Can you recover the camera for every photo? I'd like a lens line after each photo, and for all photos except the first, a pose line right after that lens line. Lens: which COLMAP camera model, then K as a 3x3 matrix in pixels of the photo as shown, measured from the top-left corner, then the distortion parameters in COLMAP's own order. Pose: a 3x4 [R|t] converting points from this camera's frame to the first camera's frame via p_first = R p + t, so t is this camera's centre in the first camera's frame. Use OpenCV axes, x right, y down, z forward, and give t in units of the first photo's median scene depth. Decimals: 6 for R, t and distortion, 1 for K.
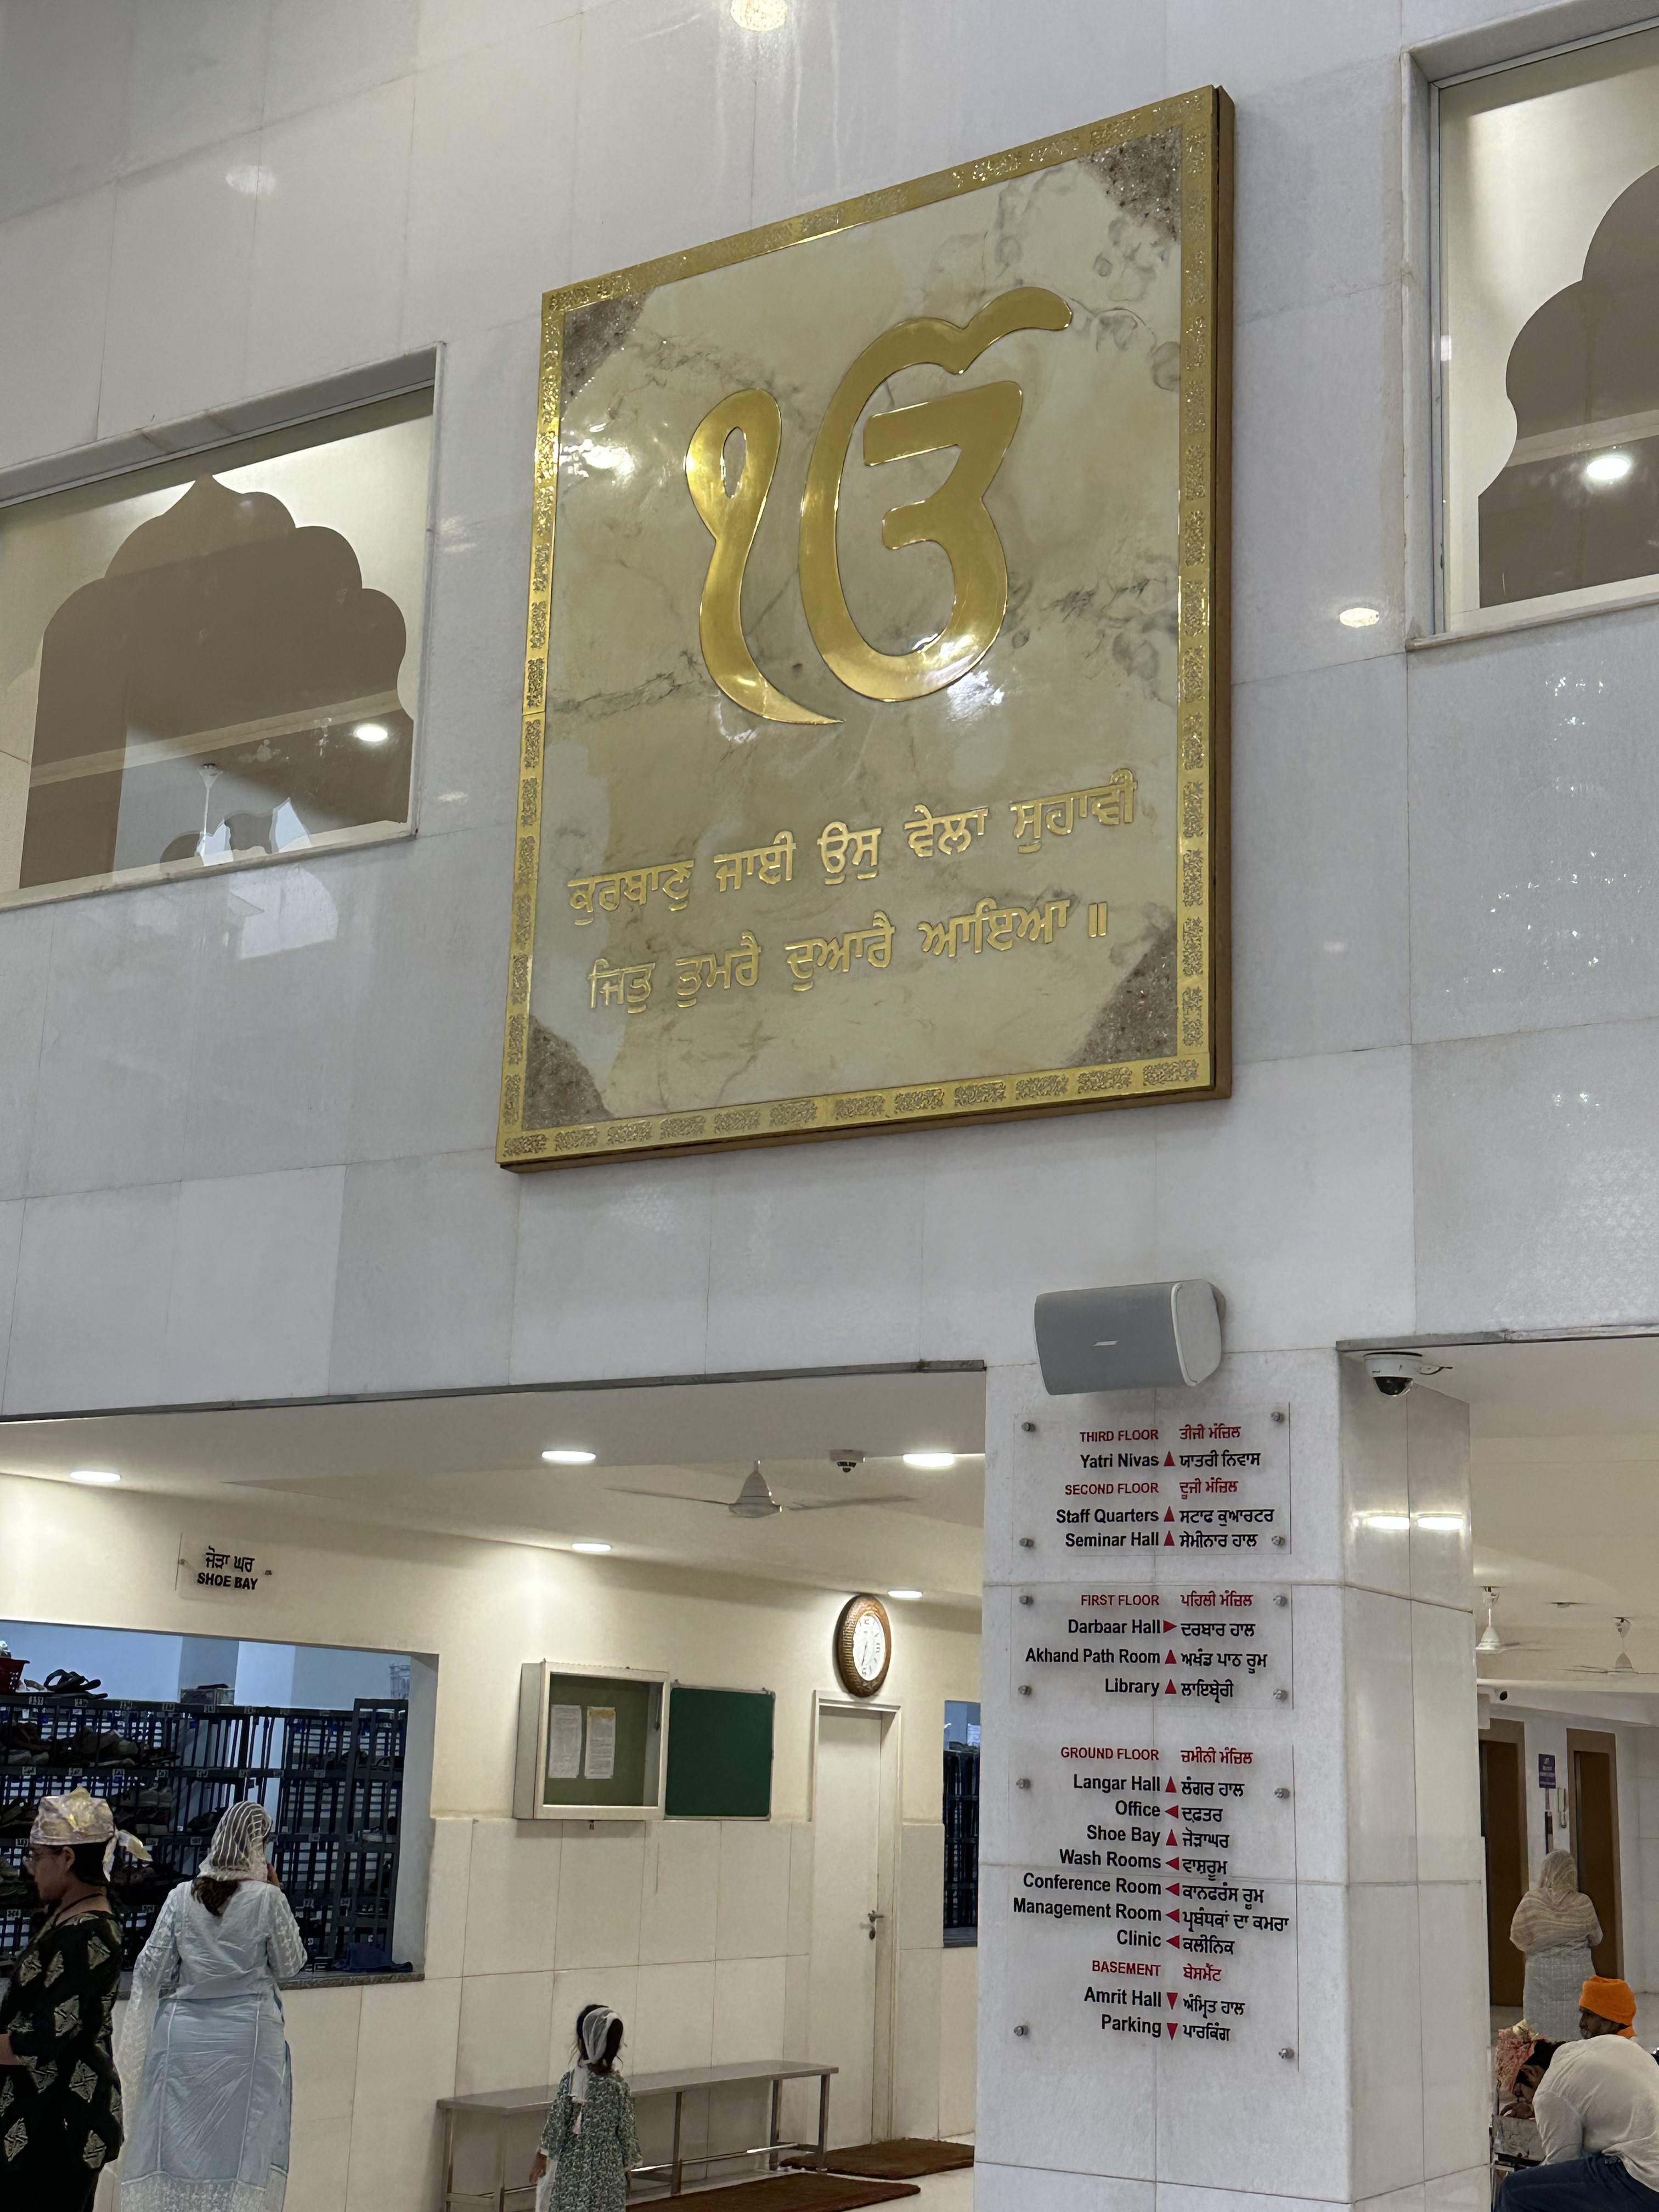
lens RADIAL K [[2805.8, 0, 829.5], [0, 2805.8, 1106.0], [0, 0, 1]] dist [0.173705, -0.263208]
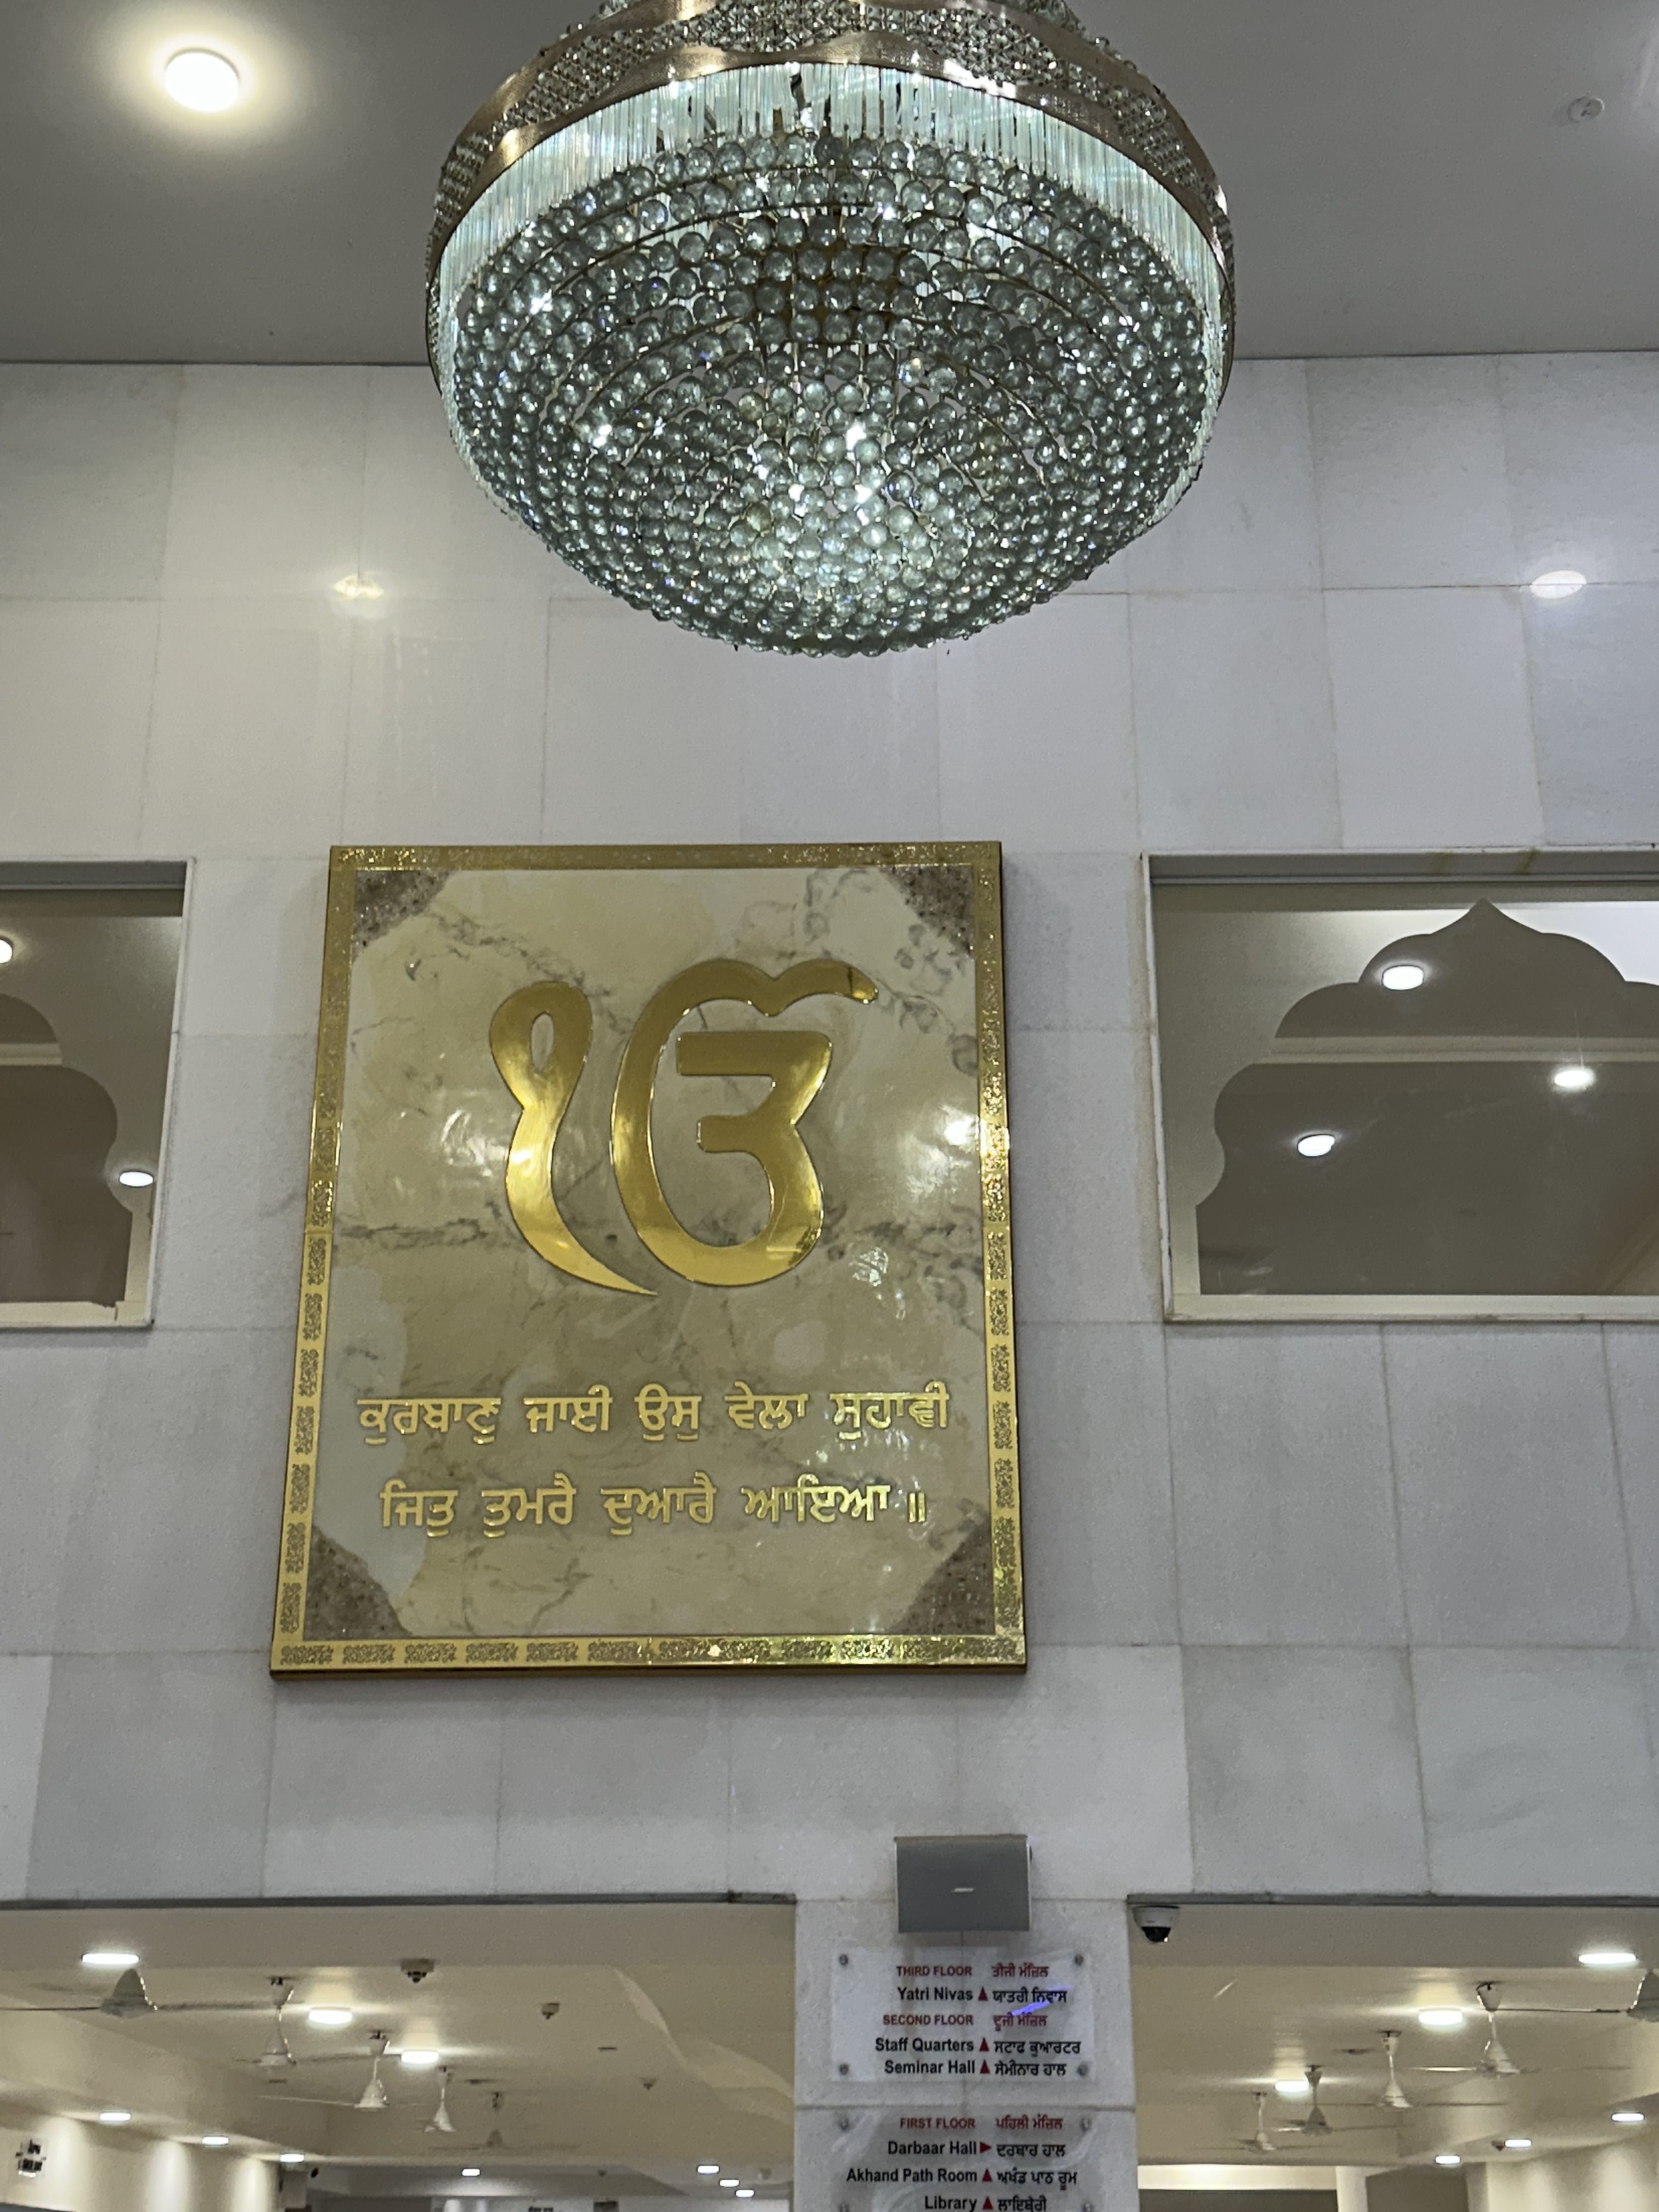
lens RADIAL K [[2805.8, 0, 829.5], [0, 2805.8, 1106.0], [0, 0, 1]] dist [0.173705, -0.263208]
pose [[0.860483, 0.163985, 0.482366, -0.503333], [-0.091825, 0.981198, -0.169762, -0.025945], [-0.501135, 0.101784, 0.859362, -0.012865]]
